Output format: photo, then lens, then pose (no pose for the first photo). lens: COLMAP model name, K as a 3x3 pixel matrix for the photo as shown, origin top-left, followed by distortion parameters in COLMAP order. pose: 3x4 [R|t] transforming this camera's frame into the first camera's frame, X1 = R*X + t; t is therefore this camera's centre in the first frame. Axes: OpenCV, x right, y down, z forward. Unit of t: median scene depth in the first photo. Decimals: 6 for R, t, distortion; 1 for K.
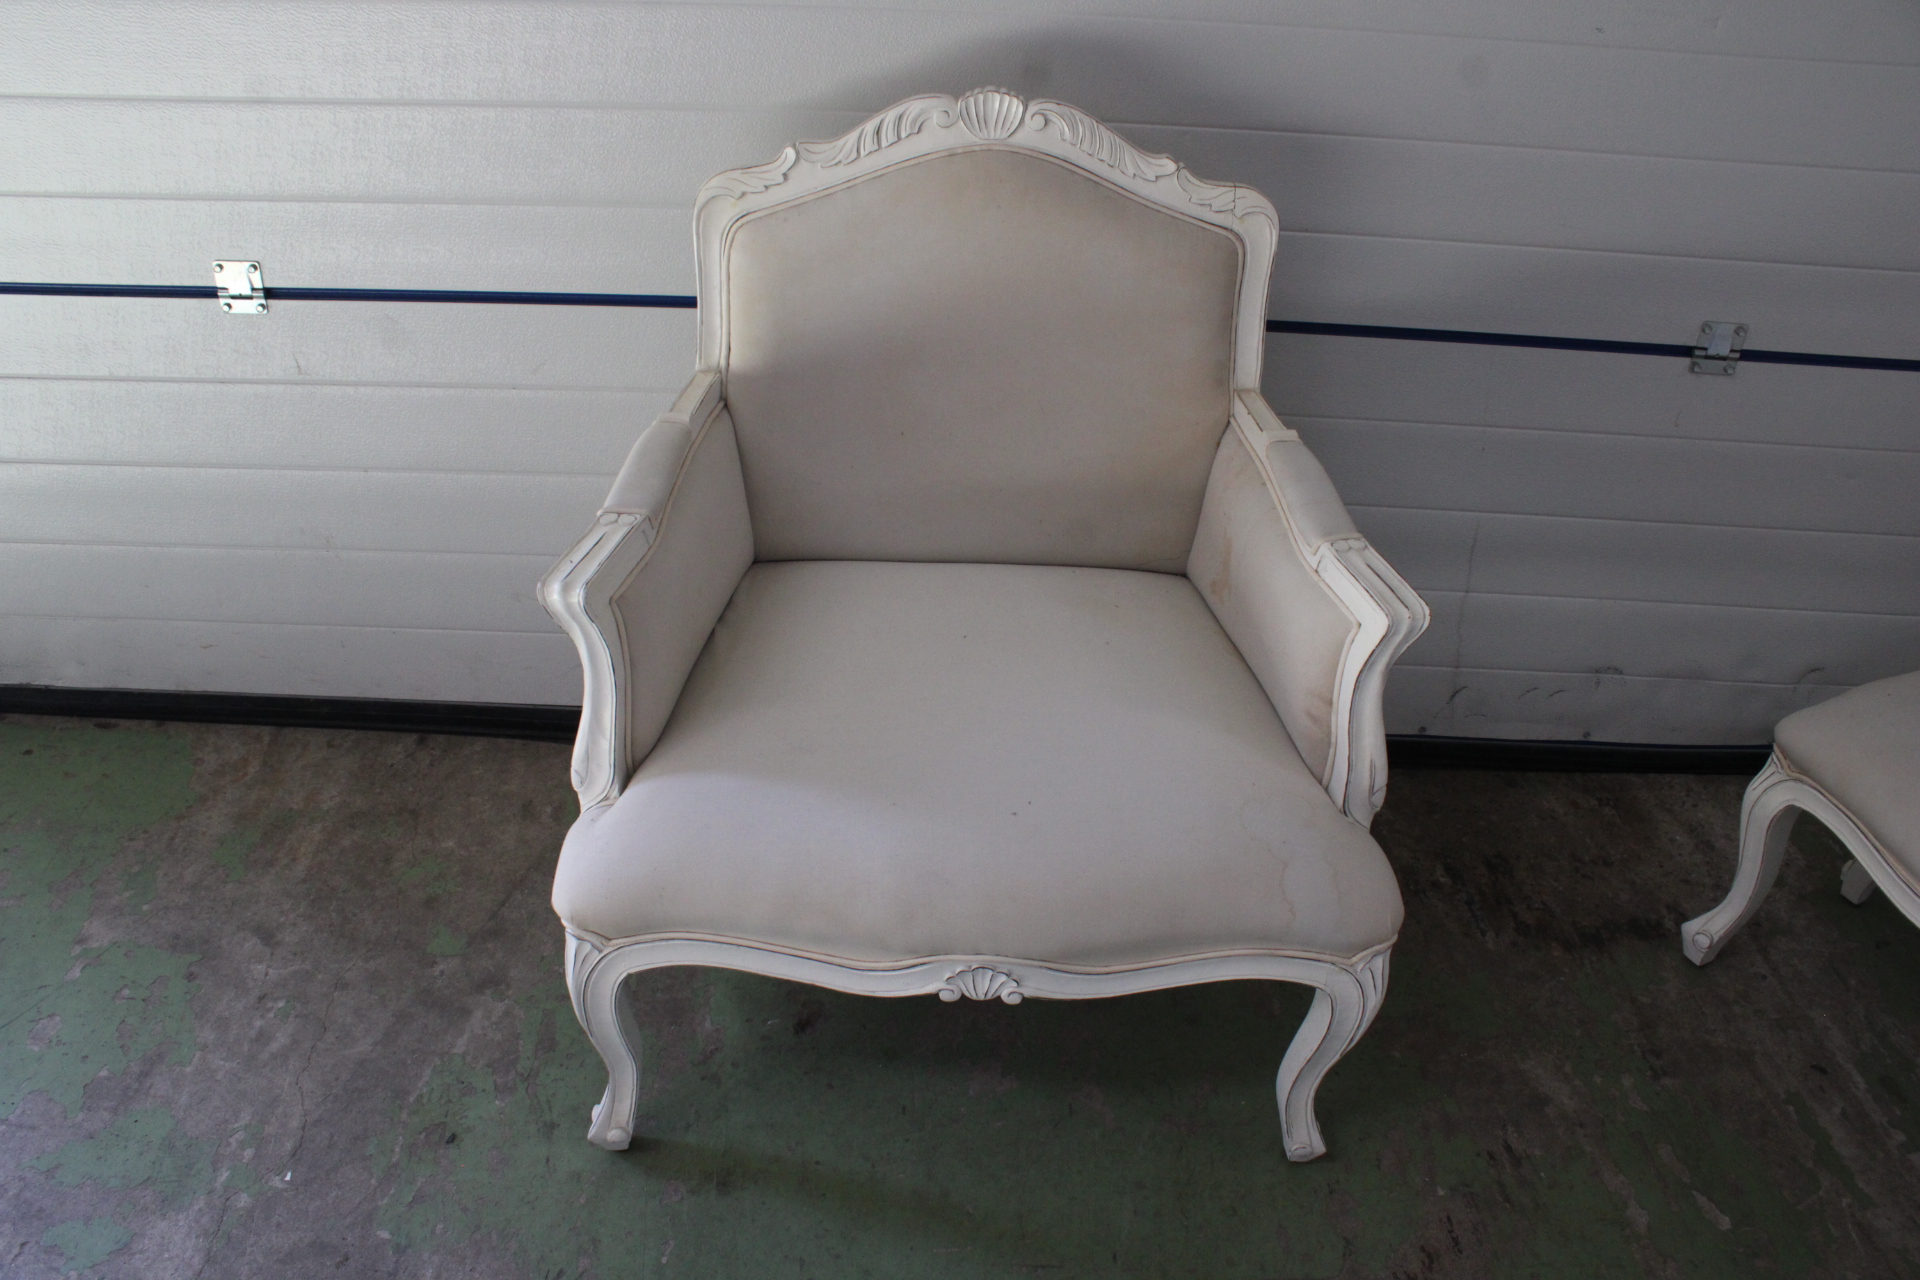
lens RADIAL K [[1435.7, 0, 960.0], [0, 1435.7, 640.0], [0, 0, 1]] dist [-0.164641, 0.104472]
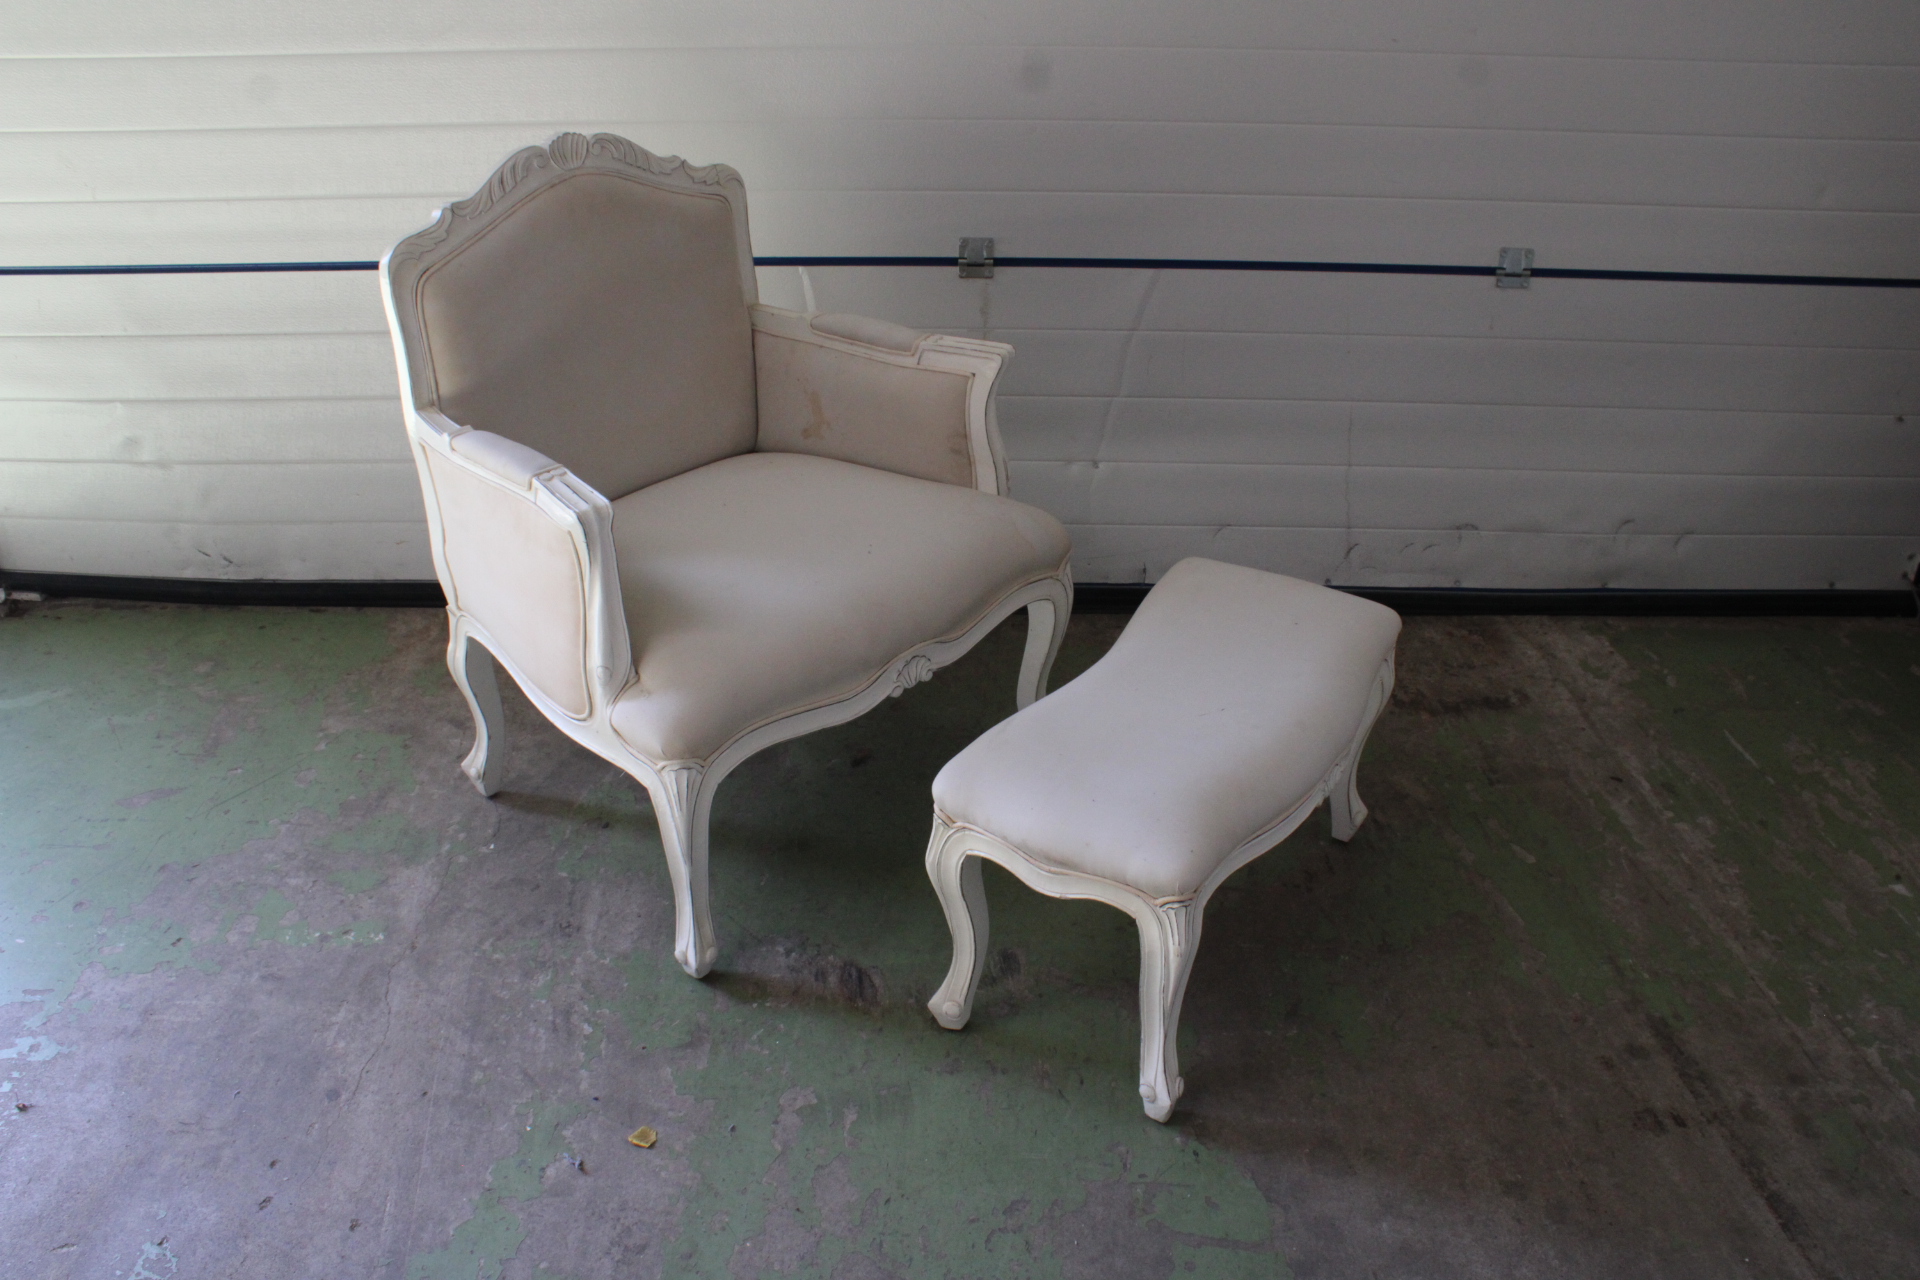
lens RADIAL K [[1435.7, 0, 960.0], [0, 1435.7, 640.0], [0, 0, 1]] dist [-0.164641, 0.104472]
pose [[0.999326, -0.026927, -0.024954, 0.024531], [0.024669, 0.995925, -0.086745, 0.269474], [0.027188, 0.086071, 0.995918, -0.372504]]
